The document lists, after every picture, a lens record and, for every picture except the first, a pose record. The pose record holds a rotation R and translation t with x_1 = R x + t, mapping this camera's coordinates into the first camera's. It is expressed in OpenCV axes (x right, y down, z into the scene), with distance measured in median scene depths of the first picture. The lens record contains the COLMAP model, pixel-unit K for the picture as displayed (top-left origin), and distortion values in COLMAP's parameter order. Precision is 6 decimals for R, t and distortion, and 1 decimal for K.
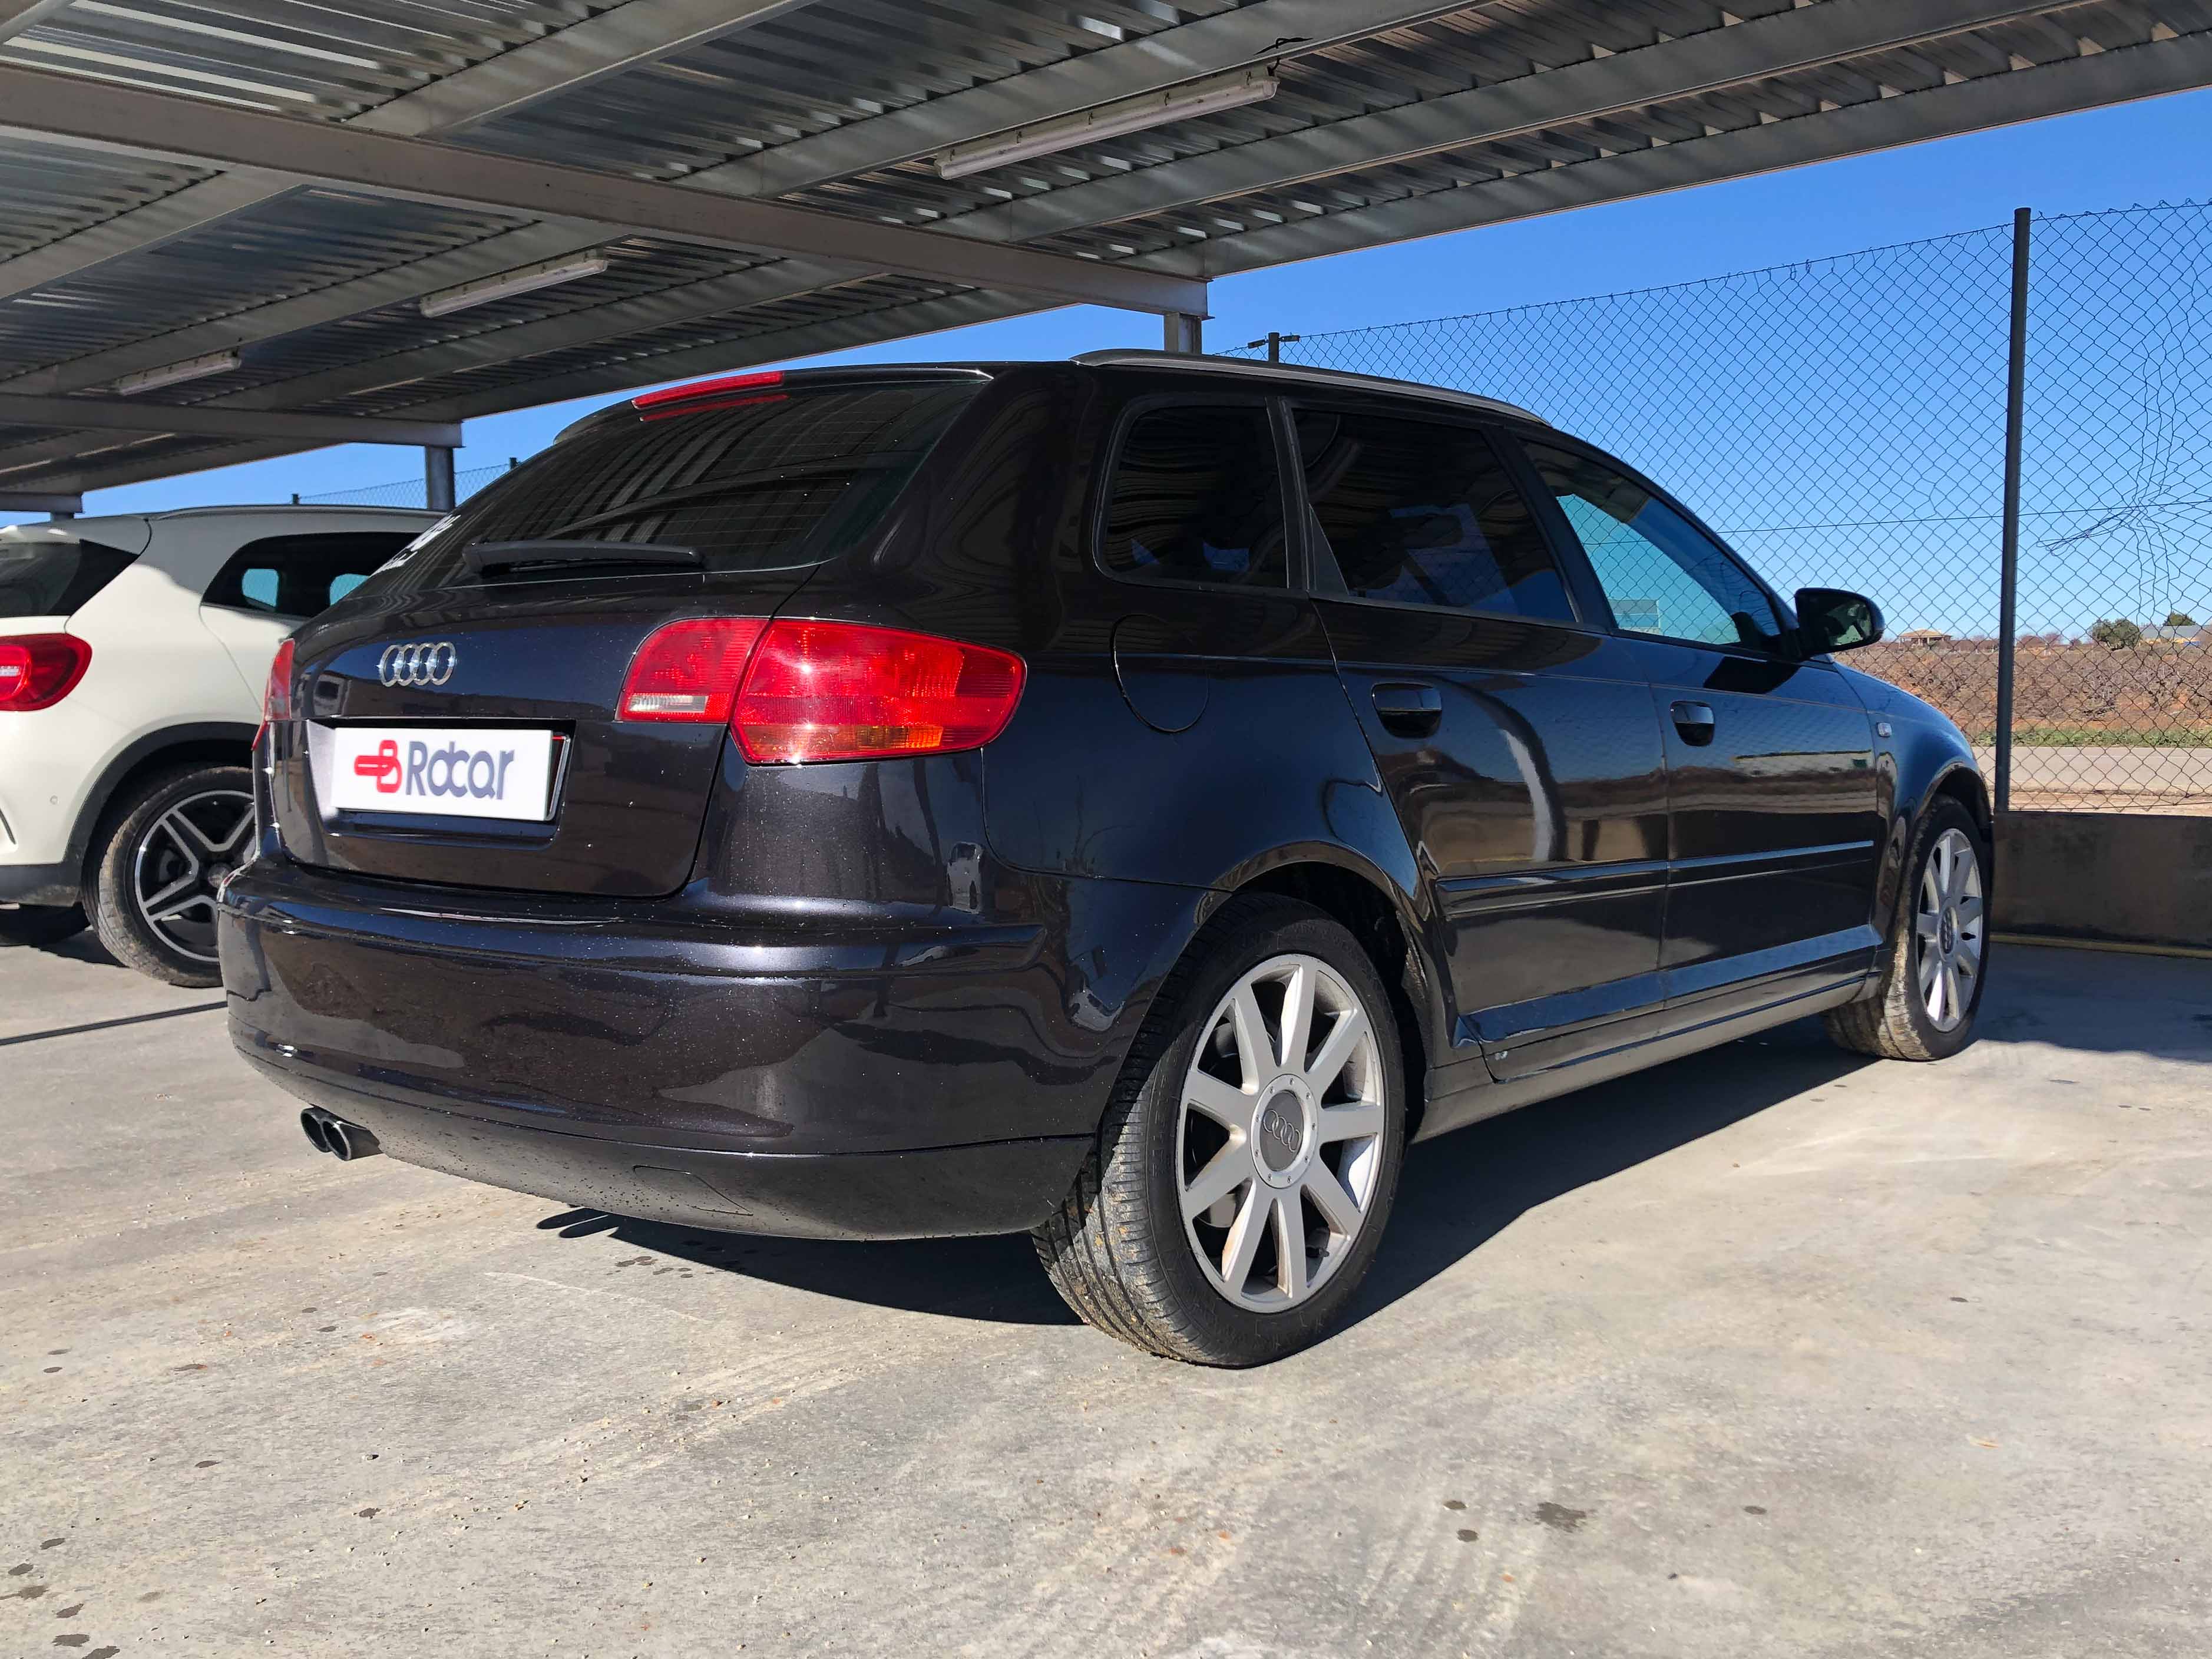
lens RADIAL K [[1956.9, 0, 1082.9], [0, 1956.9, 849.5], [0, 0, 1]] dist [0.015077, 0.014285]
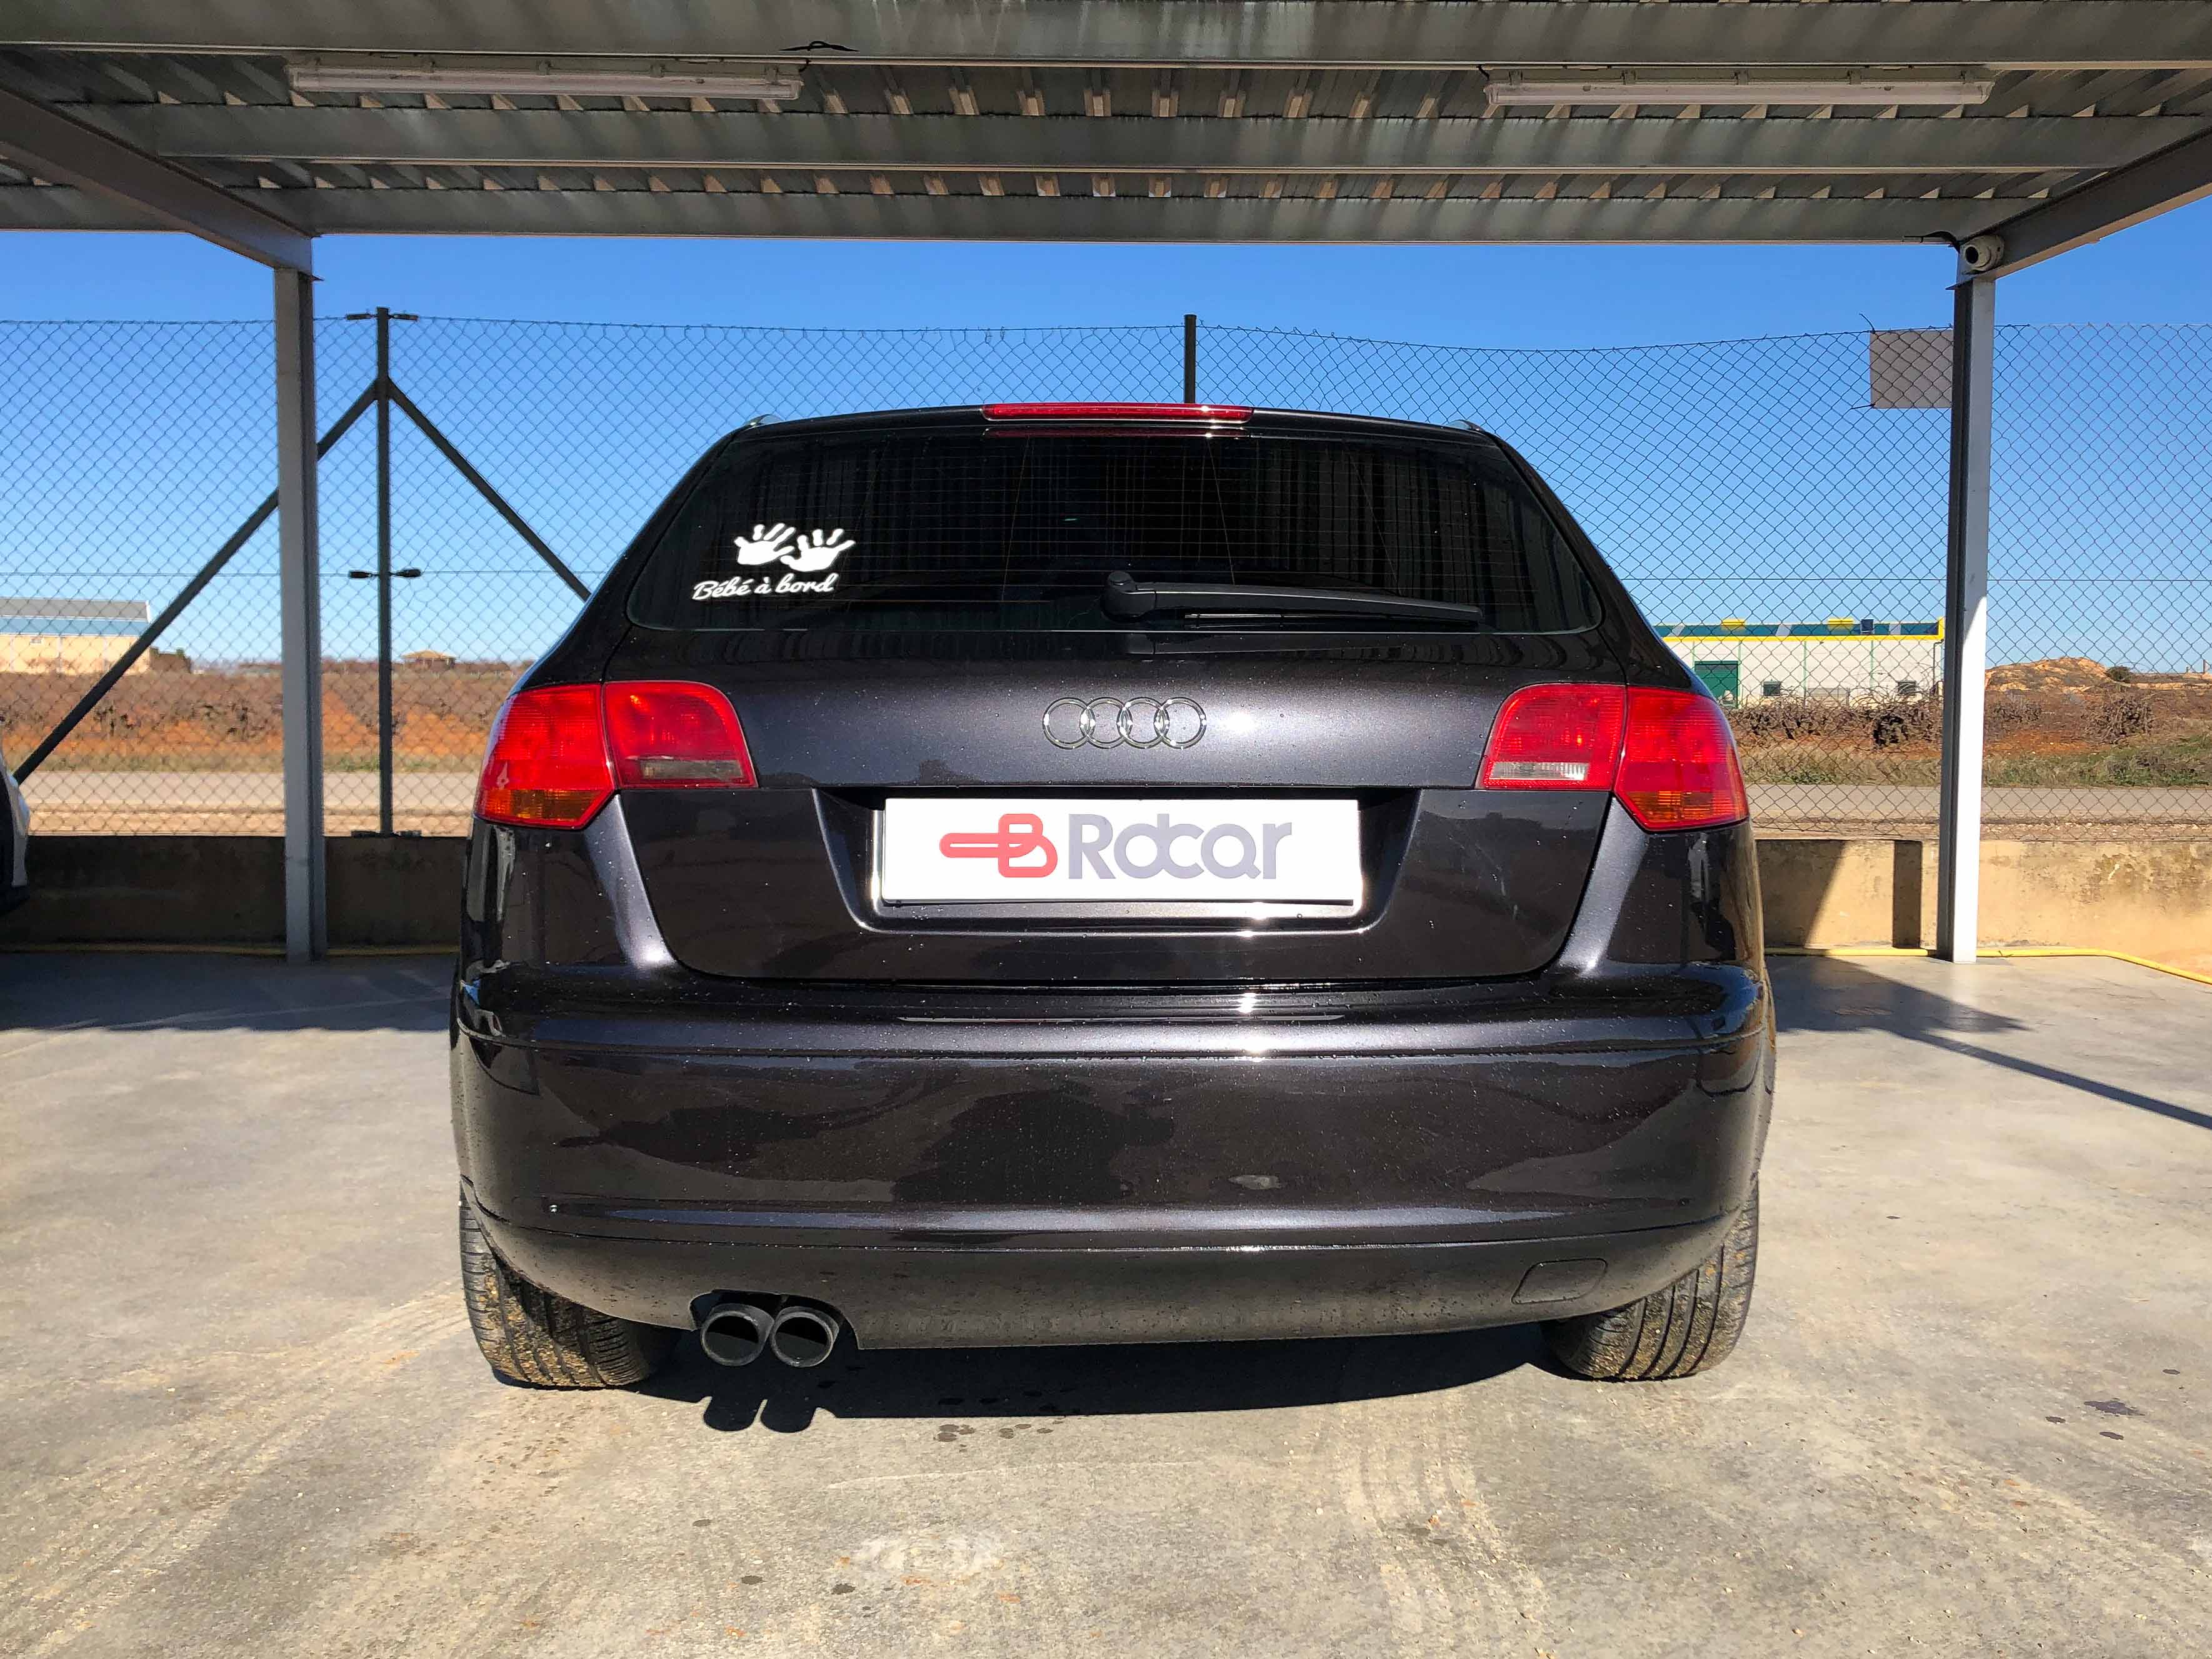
lens RADIAL K [[2079.0, 0, 1178.6], [0, 2079.0, 779.6], [0, 0, 1]] dist [0.010875, 0.021755]
pose [[0.726648, -0.010232, 0.686934, -0.391894], [0.043613, 0.998559, -0.031260, -0.017432], [-0.685624, 0.052674, 0.726047, 0.144314]]
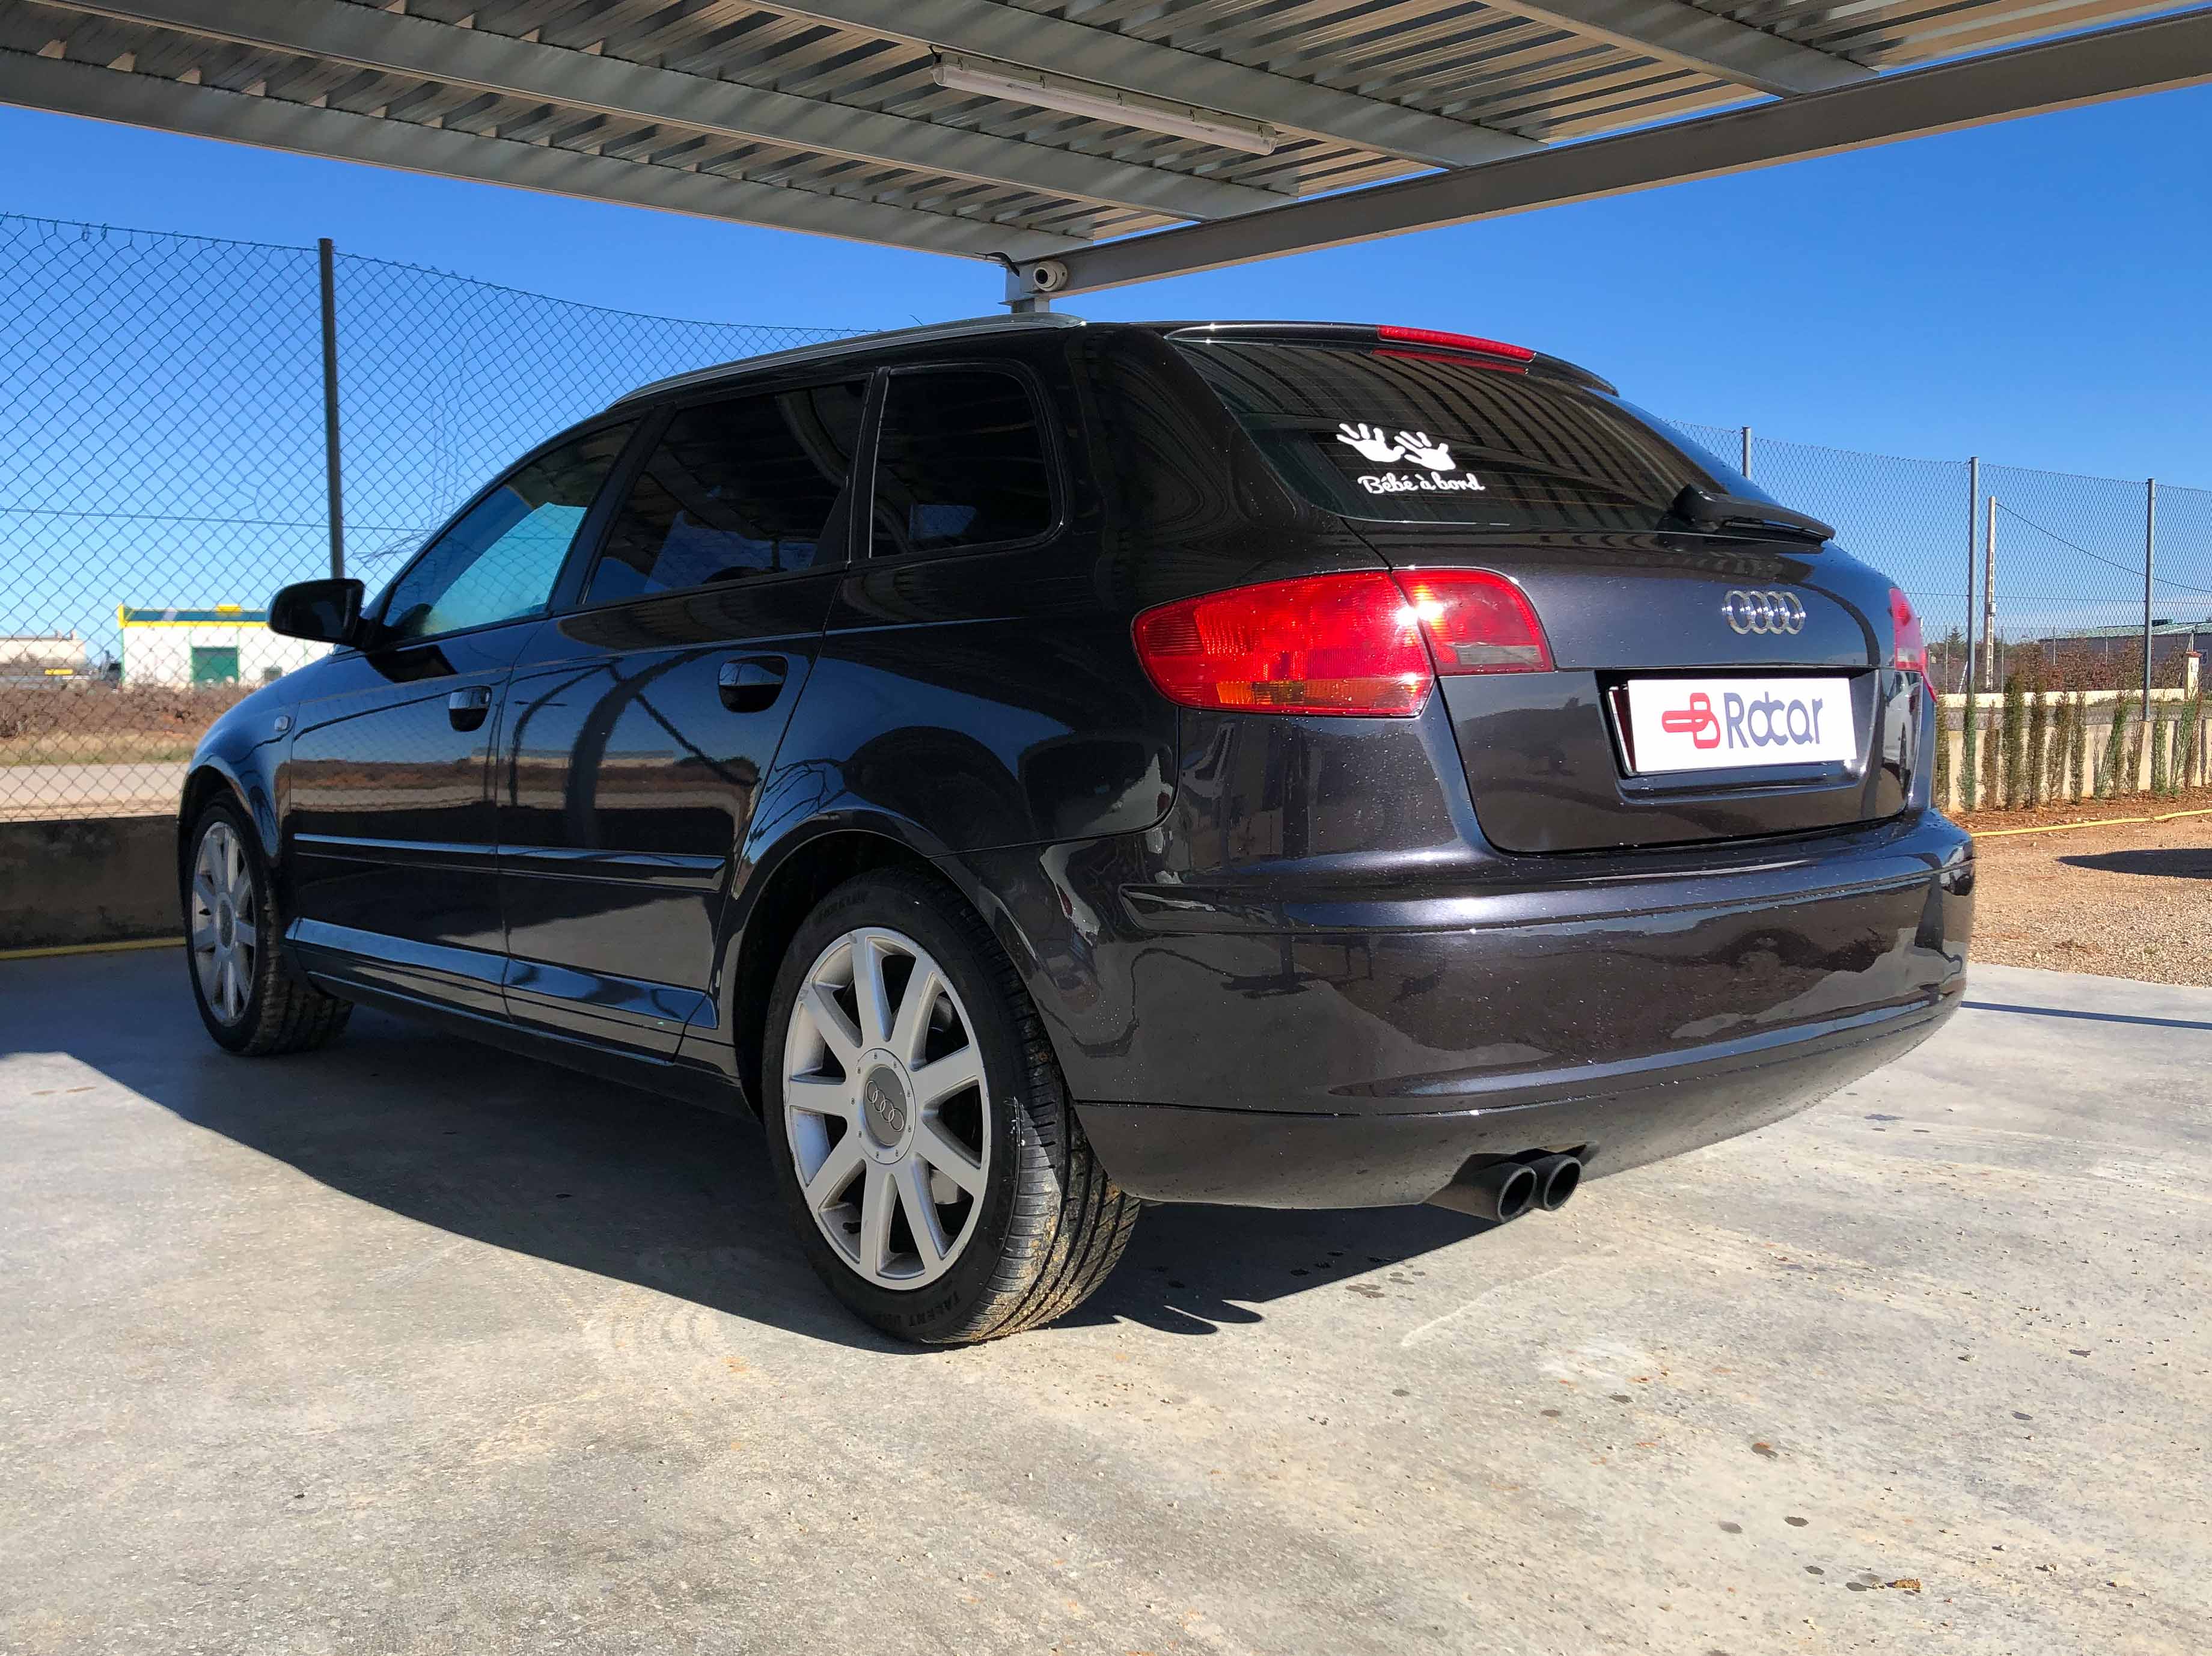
lens RADIAL K [[1976.3, 0, 1057.0], [0, 1976.3, 825.3], [0, 0, 1]] dist [0.022982, -0.007238]
pose [[0.145897, -0.059354, 0.987518, -0.578419], [0.088572, 0.994974, 0.046716, -0.027886], [-0.985327, 0.080651, 0.150421, 0.508187]]
